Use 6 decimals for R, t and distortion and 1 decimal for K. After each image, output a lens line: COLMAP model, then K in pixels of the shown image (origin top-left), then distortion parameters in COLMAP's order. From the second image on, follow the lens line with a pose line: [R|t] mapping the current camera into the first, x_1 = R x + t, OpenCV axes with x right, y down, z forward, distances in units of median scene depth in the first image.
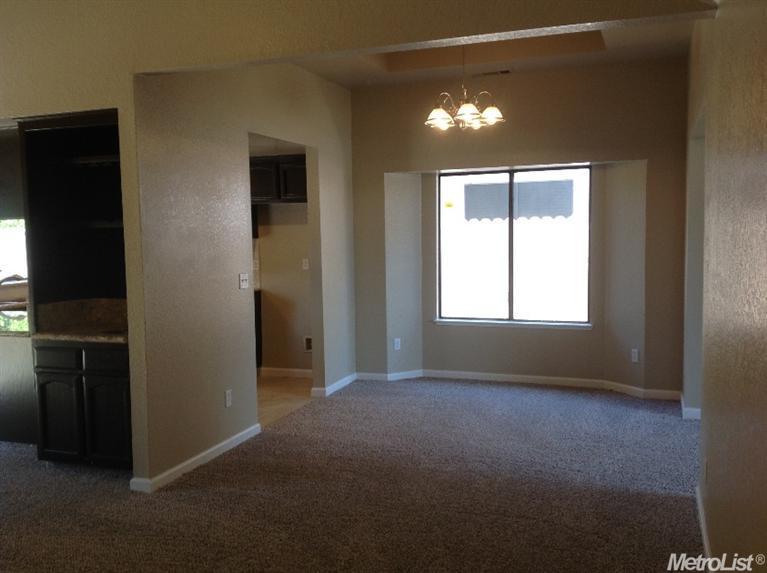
lens RADIAL K [[720.9, 0, 383.5], [0, 720.9, 286.5], [0, 0, 1]] dist [0.161349, -0.347191]
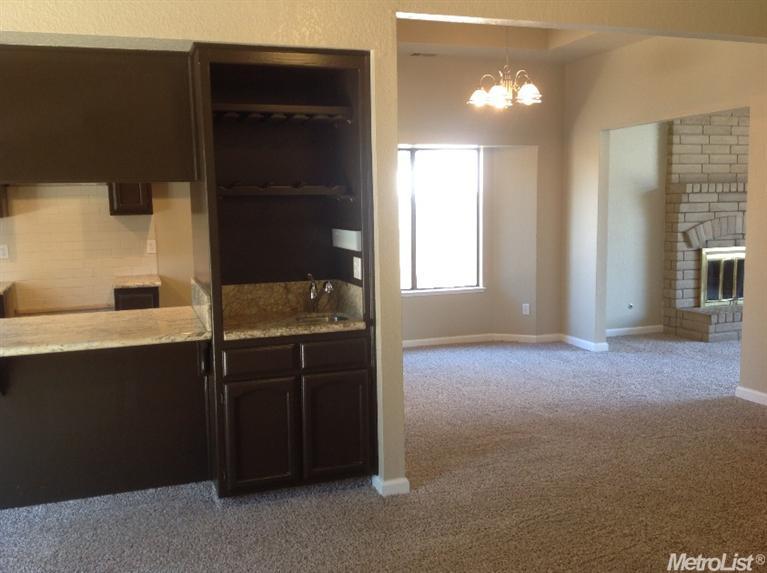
lens RADIAL K [[720.9, 0, 383.5], [0, 720.9, 286.5], [0, 0, 1]] dist [0.161349, -0.347191]
pose [[0.774390, -0.067867, 0.629058, -0.777078], [0.055251, 0.997686, 0.039621, -0.004205], [-0.630291, 0.004074, 0.776348, 0.292912]]
